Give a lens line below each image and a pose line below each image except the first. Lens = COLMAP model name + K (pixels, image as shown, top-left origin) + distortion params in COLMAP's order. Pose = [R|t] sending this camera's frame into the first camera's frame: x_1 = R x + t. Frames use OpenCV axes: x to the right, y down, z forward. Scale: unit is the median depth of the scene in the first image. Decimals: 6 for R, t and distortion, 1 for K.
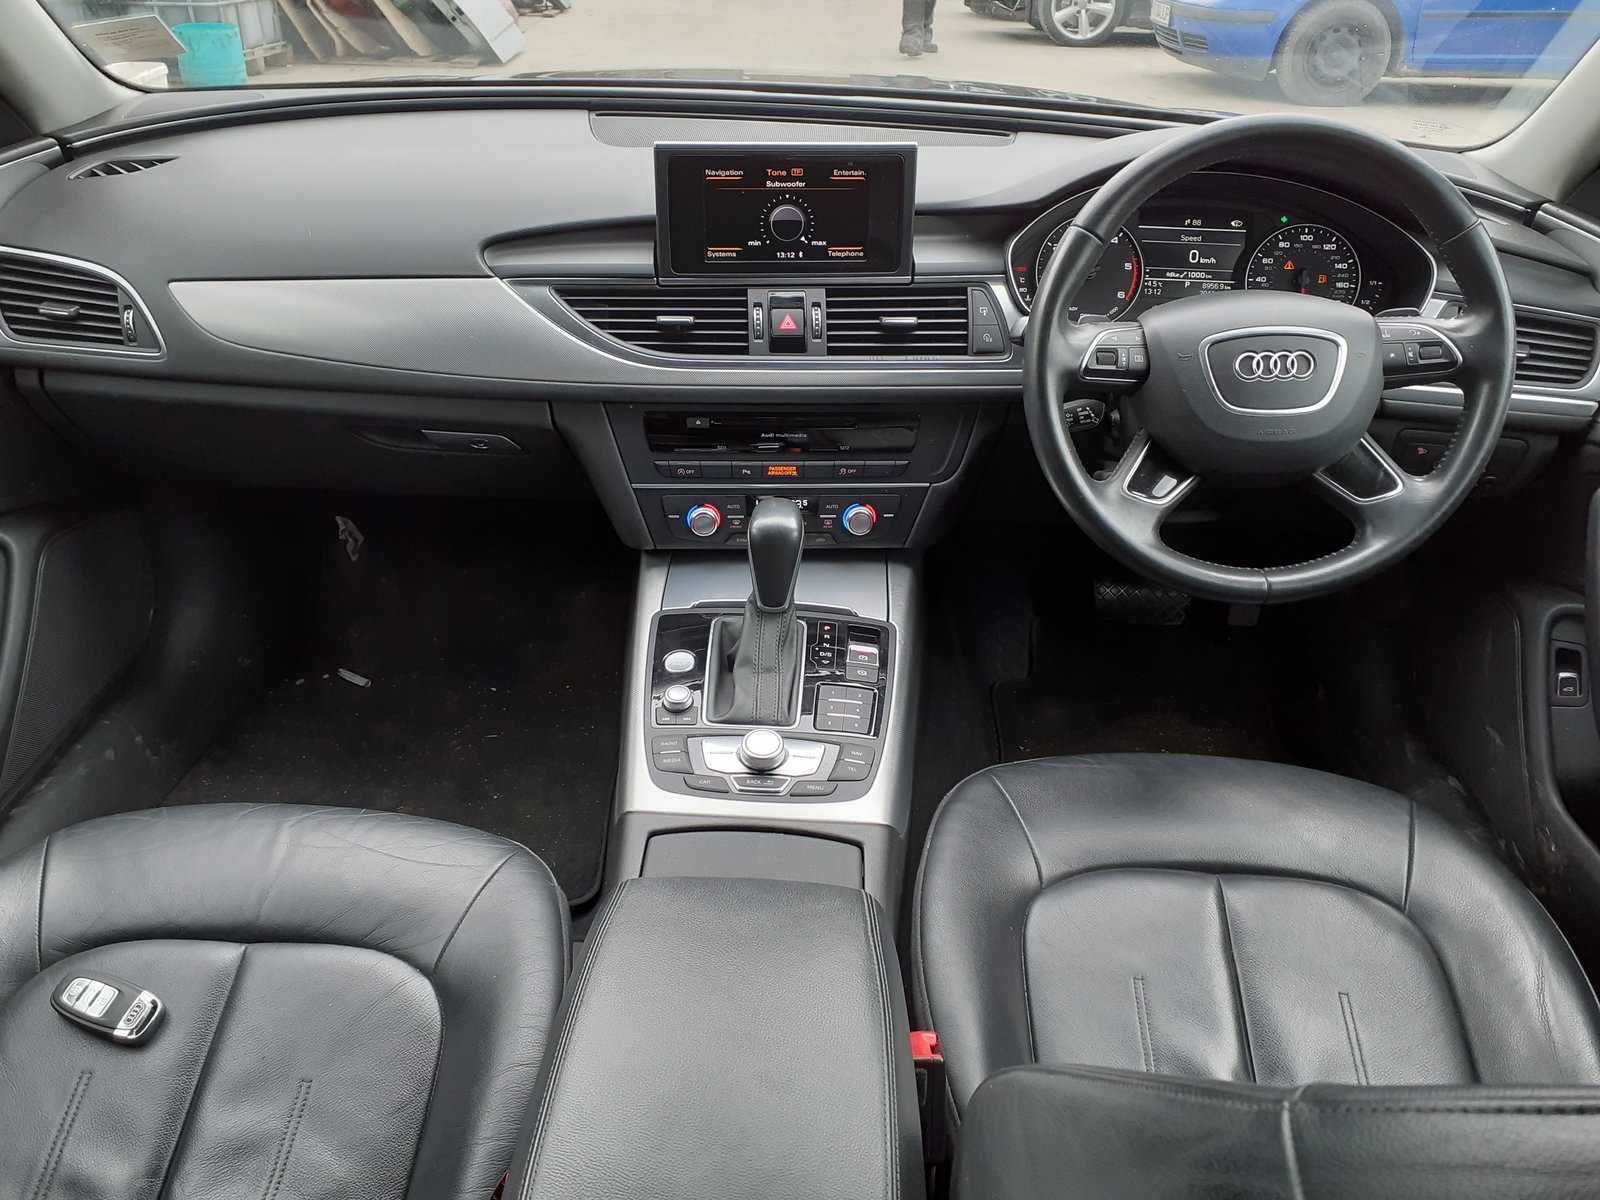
lens RADIAL K [[1275.3, 0, 794.8], [0, 1275.3, 636.4], [0, 0, 1]] dist [0.066316, -0.091555]
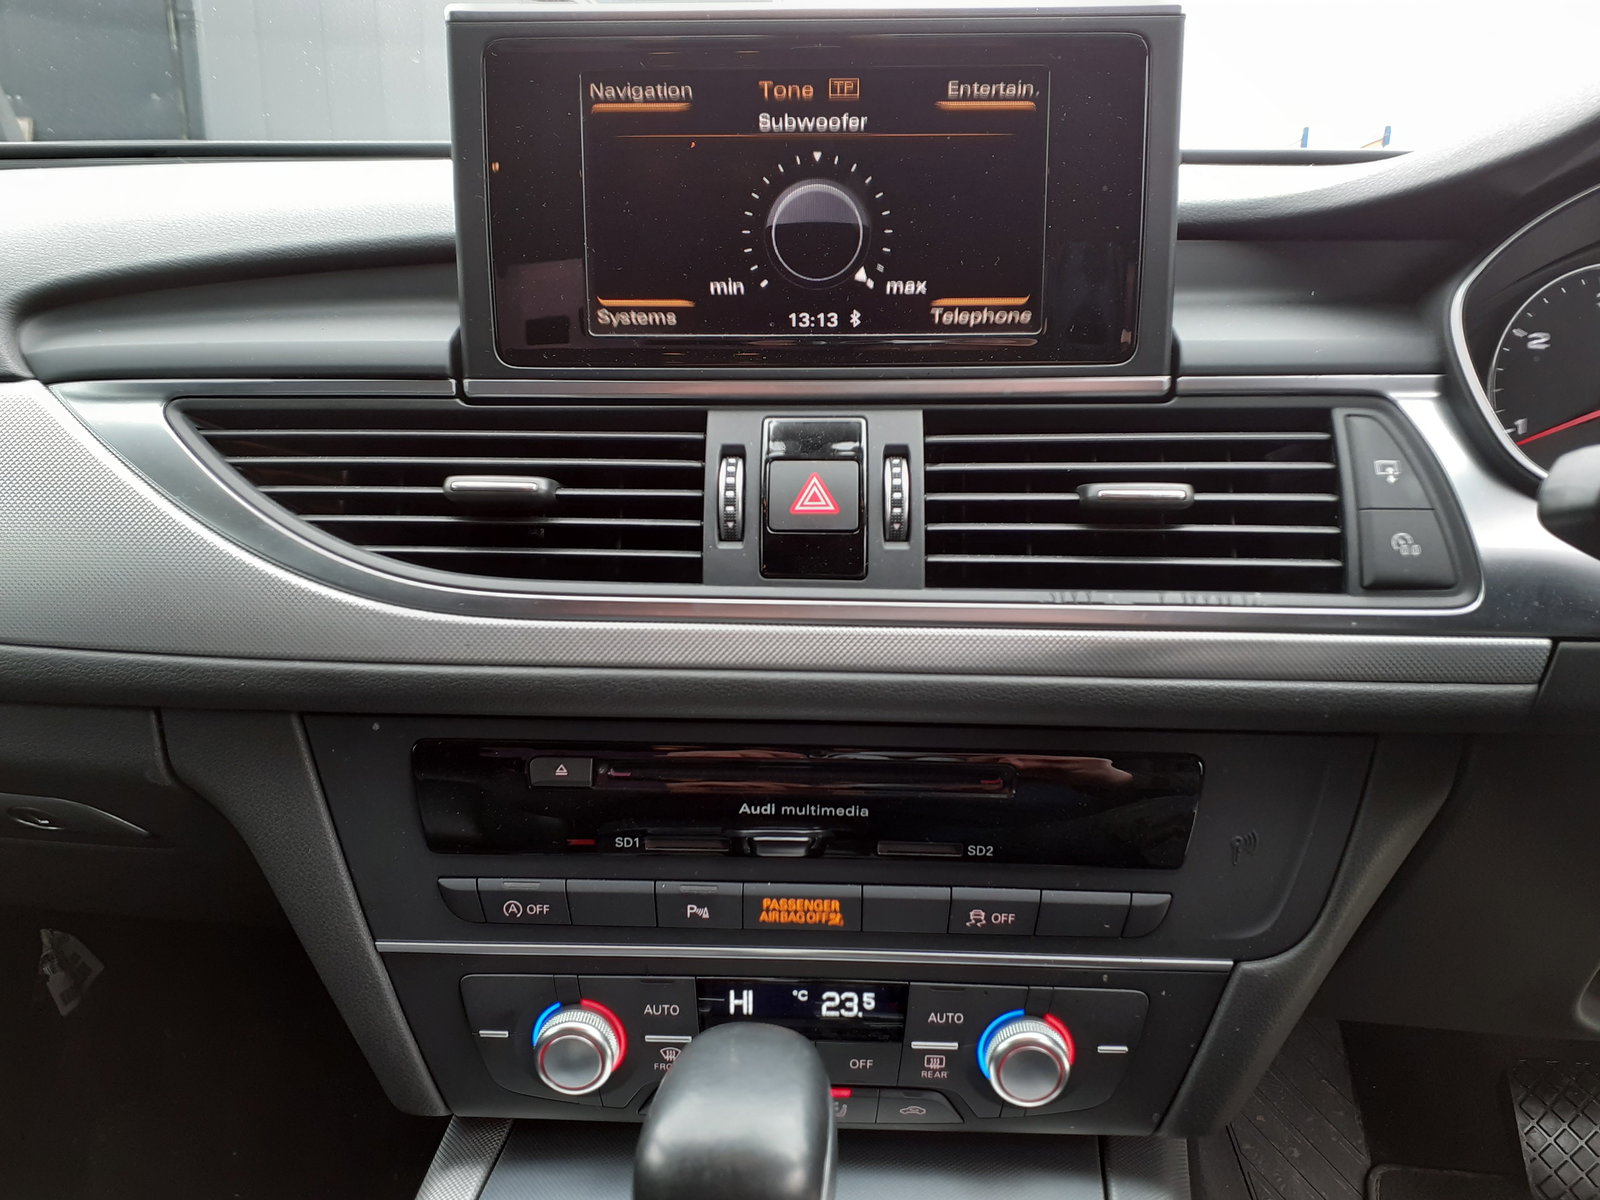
lens RADIAL K [[1247.1, 0, 804.9], [0, 1247.1, 652.0], [0, 0, 1]] dist [0.102106, -0.155252]
pose [[0.994060, 0.008744, -0.108481, 0.029491], [-0.035838, 0.967476, -0.250410, -0.117799], [0.102764, 0.252810, 0.962043, 0.679711]]
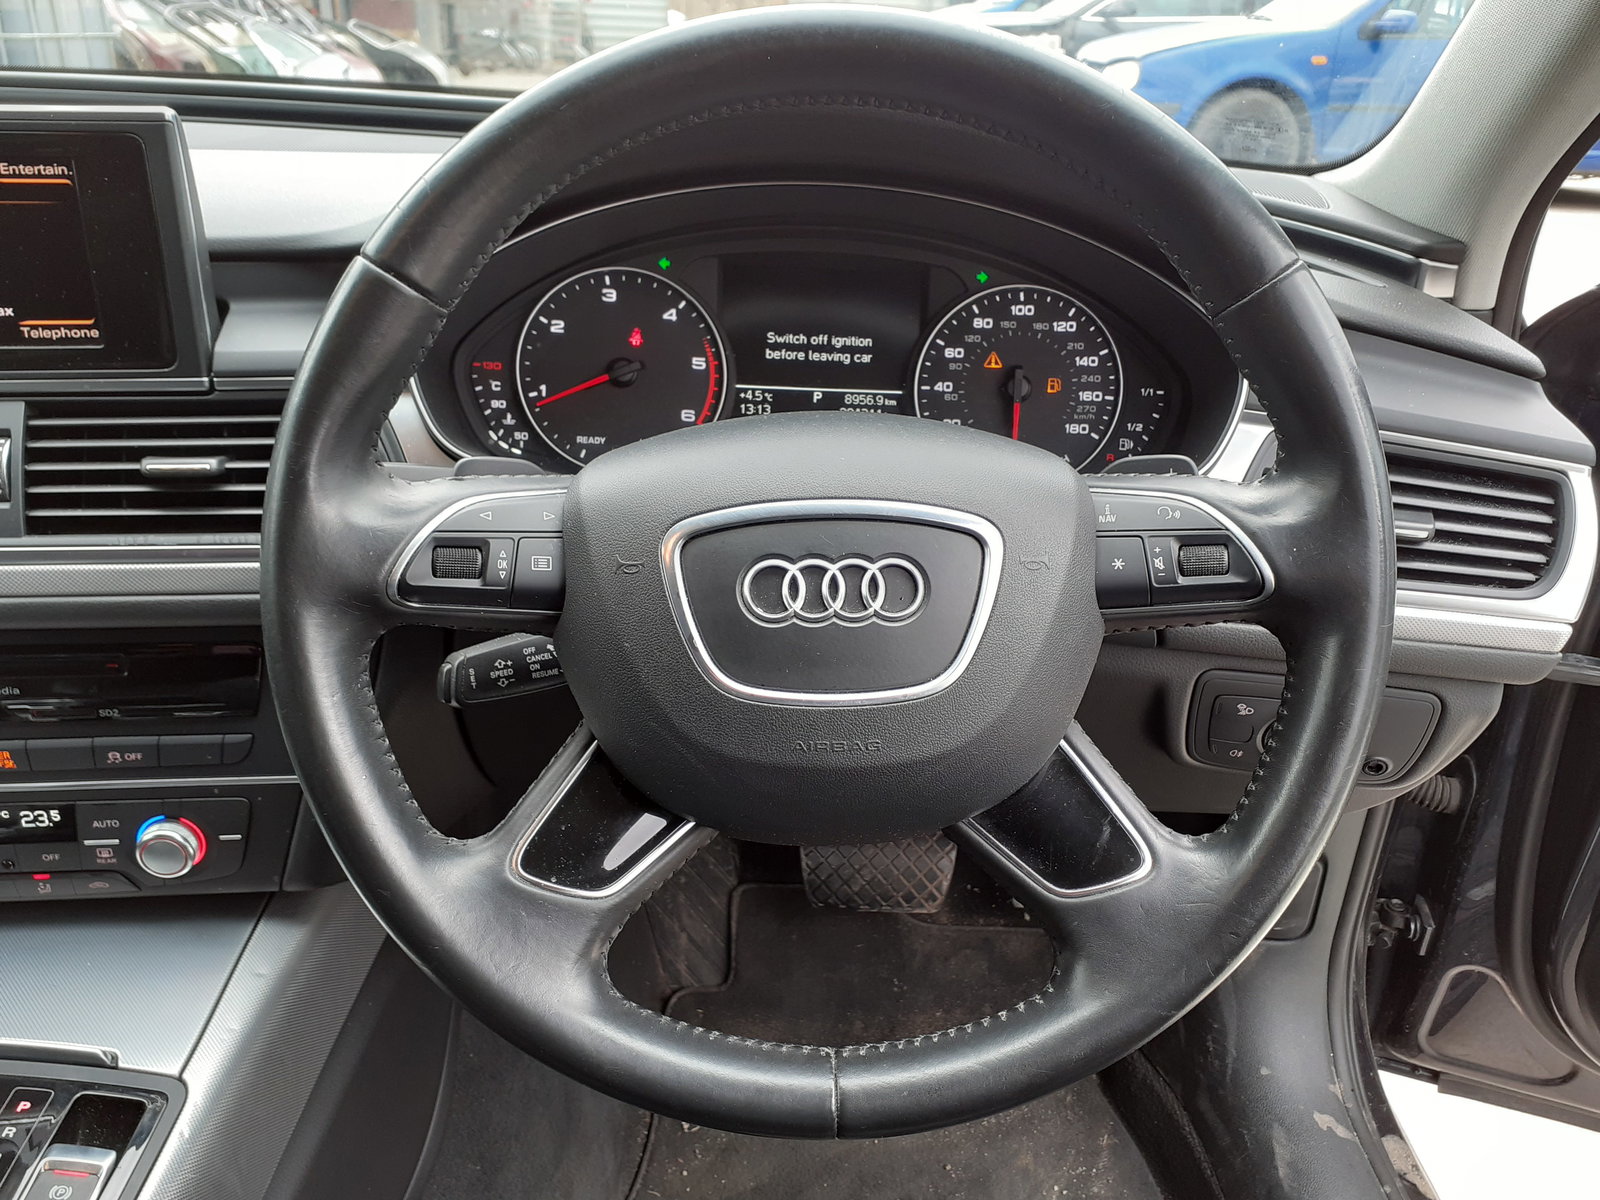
lens RADIAL K [[1275.3, 0, 794.8], [0, 1275.3, 636.4], [0, 0, 1]] dist [0.066316, -0.091555]
pose [[0.999545, -0.008405, 0.028968, 0.303794], [0.010498, 0.997288, -0.072848, -0.143883], [-0.028277, 0.073119, 0.996922, 0.509179]]
